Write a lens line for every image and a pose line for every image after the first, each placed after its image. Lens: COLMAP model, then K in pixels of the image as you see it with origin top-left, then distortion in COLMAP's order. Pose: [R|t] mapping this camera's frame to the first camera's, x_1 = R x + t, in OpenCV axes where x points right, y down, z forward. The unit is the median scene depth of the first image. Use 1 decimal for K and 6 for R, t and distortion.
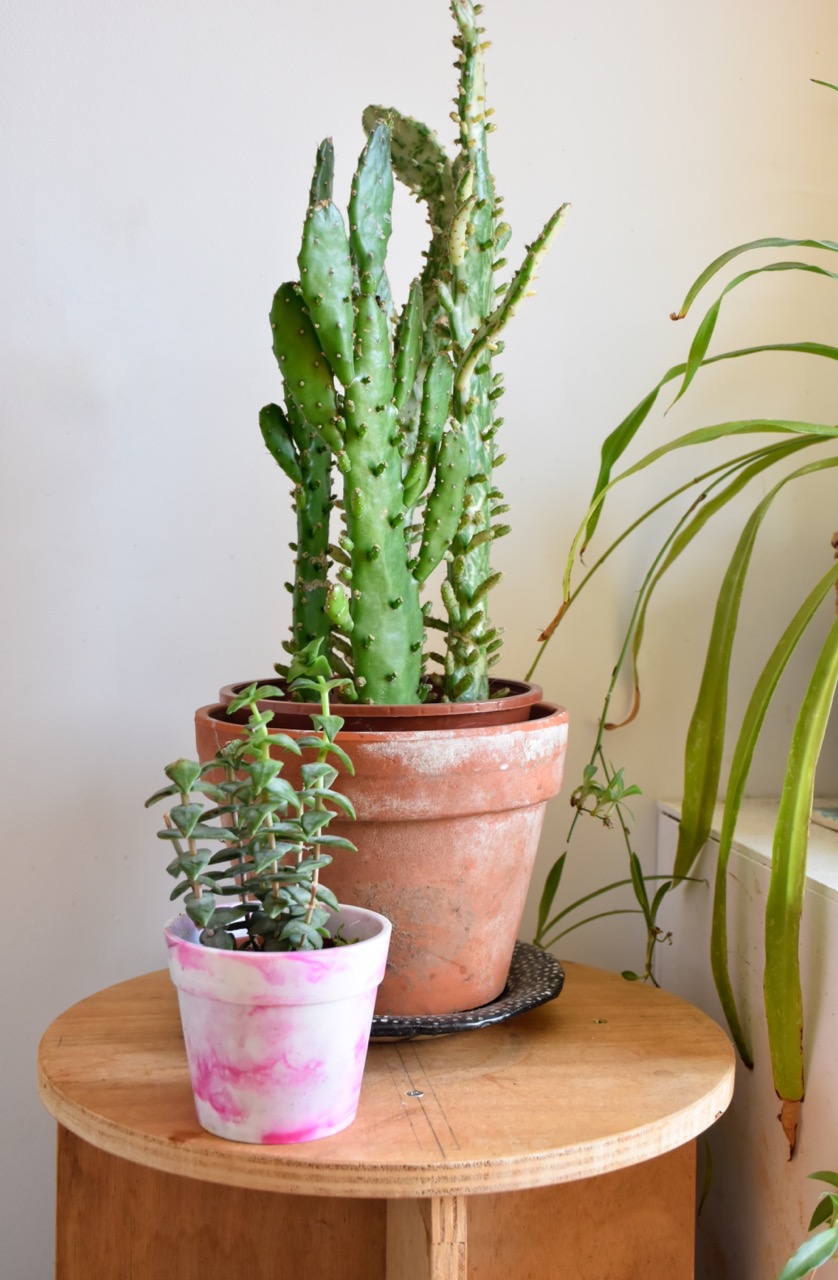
lens RADIAL K [[1562.3, 0, 416.9], [0, 1562.3, 650.5], [0, 0, 1]] dist [0.037781, 0.000000]
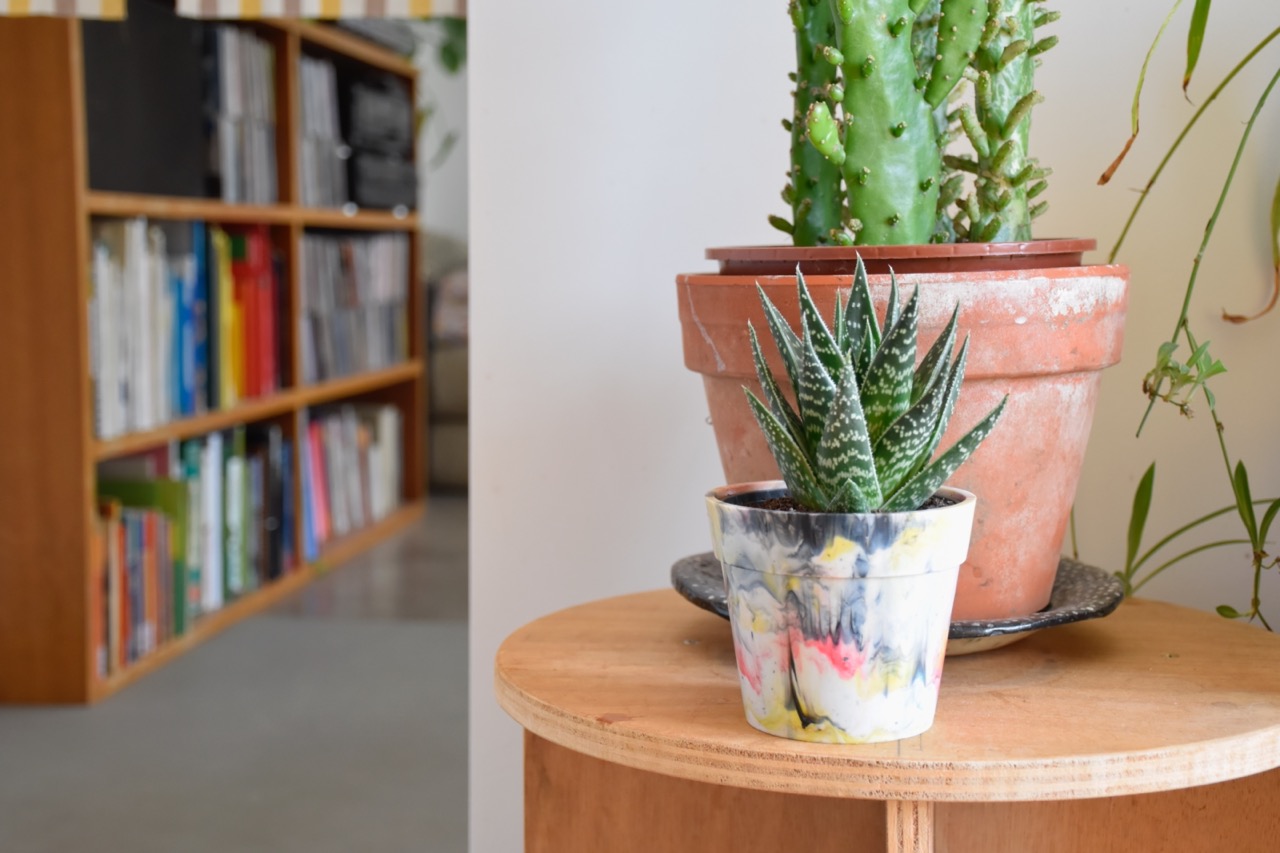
lens RADIAL K [[1831.0, 0, 637.7], [0, 1831.0, 426.9], [0, 0, 1]] dist [0.111875, 0.000000]
pose [[0.956366, 0.011729, -0.291936, 0.142231], [-0.001857, 0.999418, 0.034069, 0.095057], [0.292166, -0.032040, 0.955831, 0.017238]]
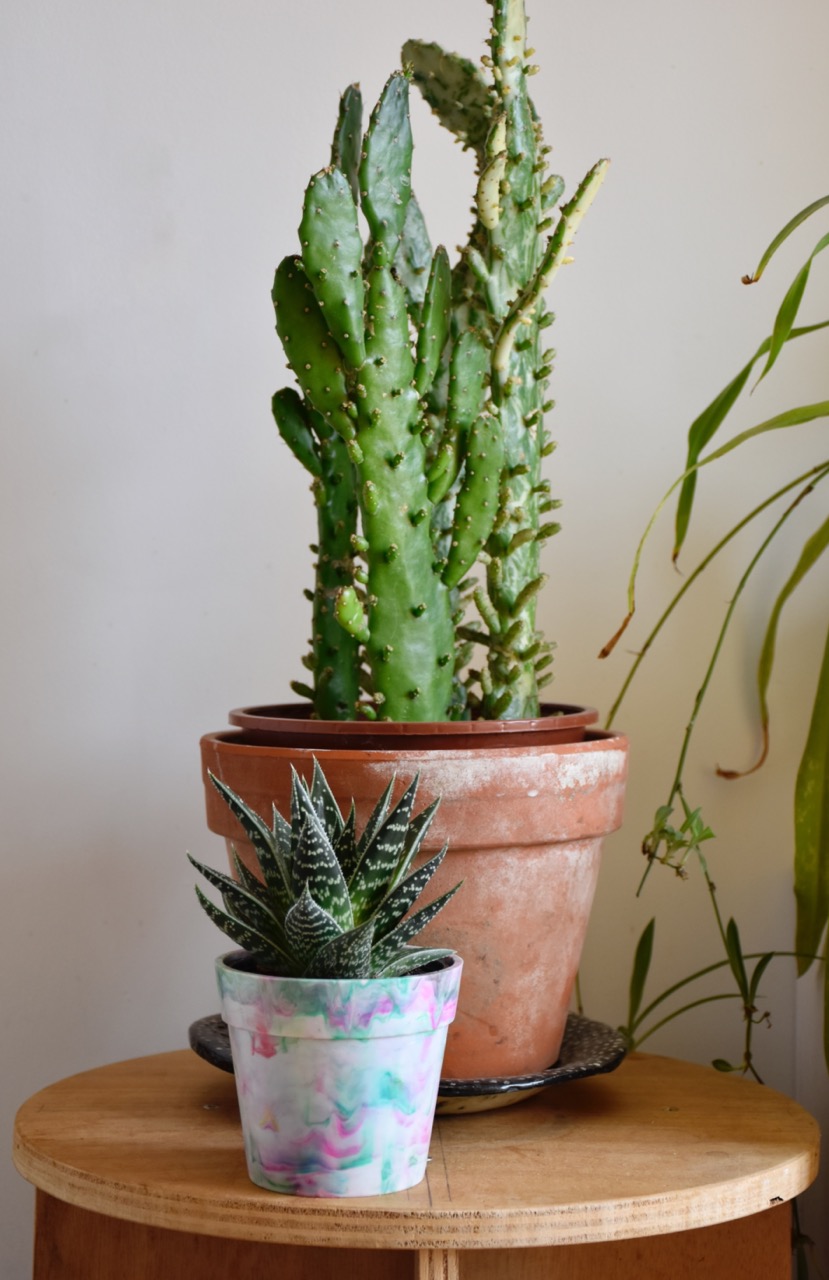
lens RADIAL K [[2420.0, 0, 405.6], [0, 2420.0, 644.2], [0, 0, 1]] dist [0.312997, 0.000000]
pose [[0.992130, 0.002036, -0.125194, 0.152152], [-0.007161, 0.999154, -0.040497, 0.044827], [0.125005, 0.041075, 0.991305, -0.366554]]
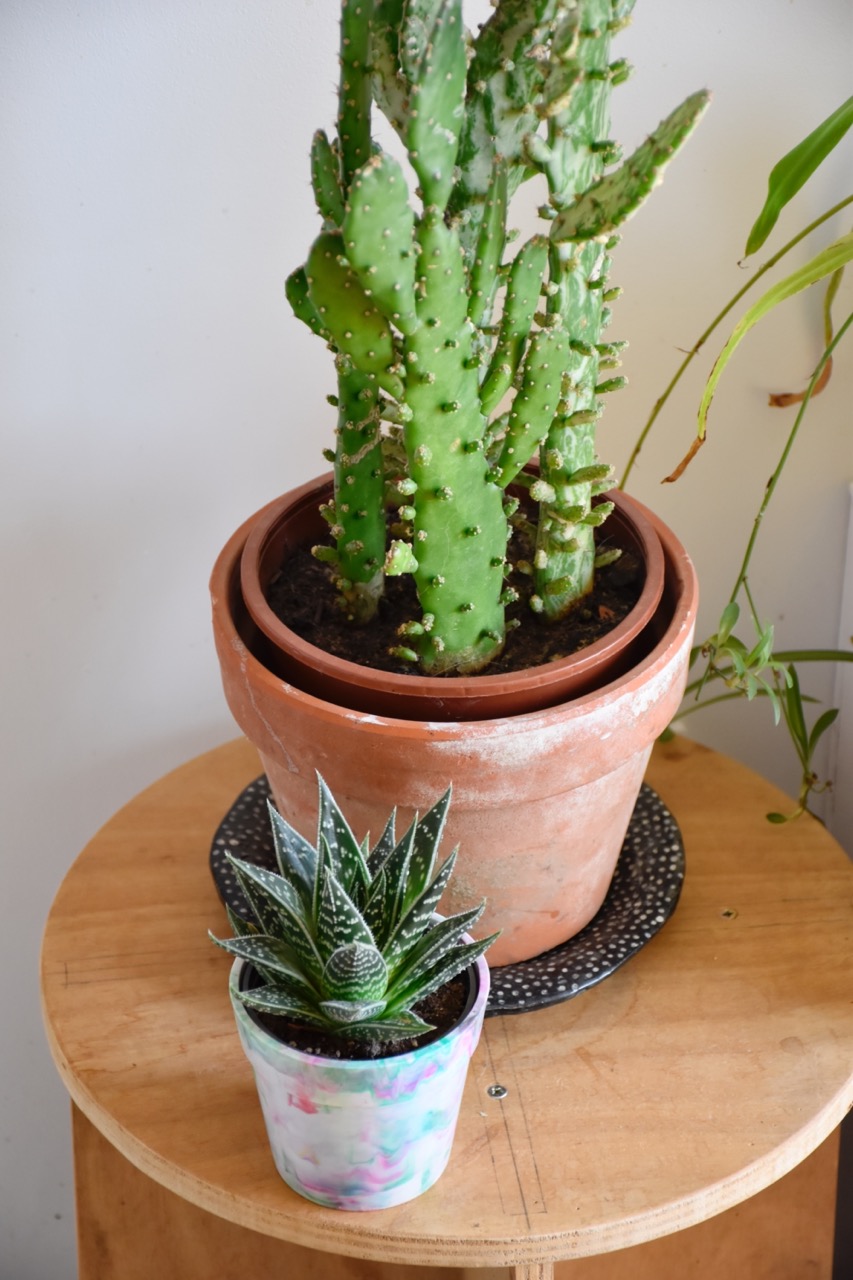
lens RADIAL K [[3646.6, 0, 433.2], [0, 3646.6, 643.7], [0, 0, 1]] dist [0.774275, 0.000000]
pose [[0.999797, 0.000749, -0.020127, 0.004148], [0.009663, 0.858932, 0.511999, -0.913593], [0.017672, -0.512089, 0.858750, -0.588388]]
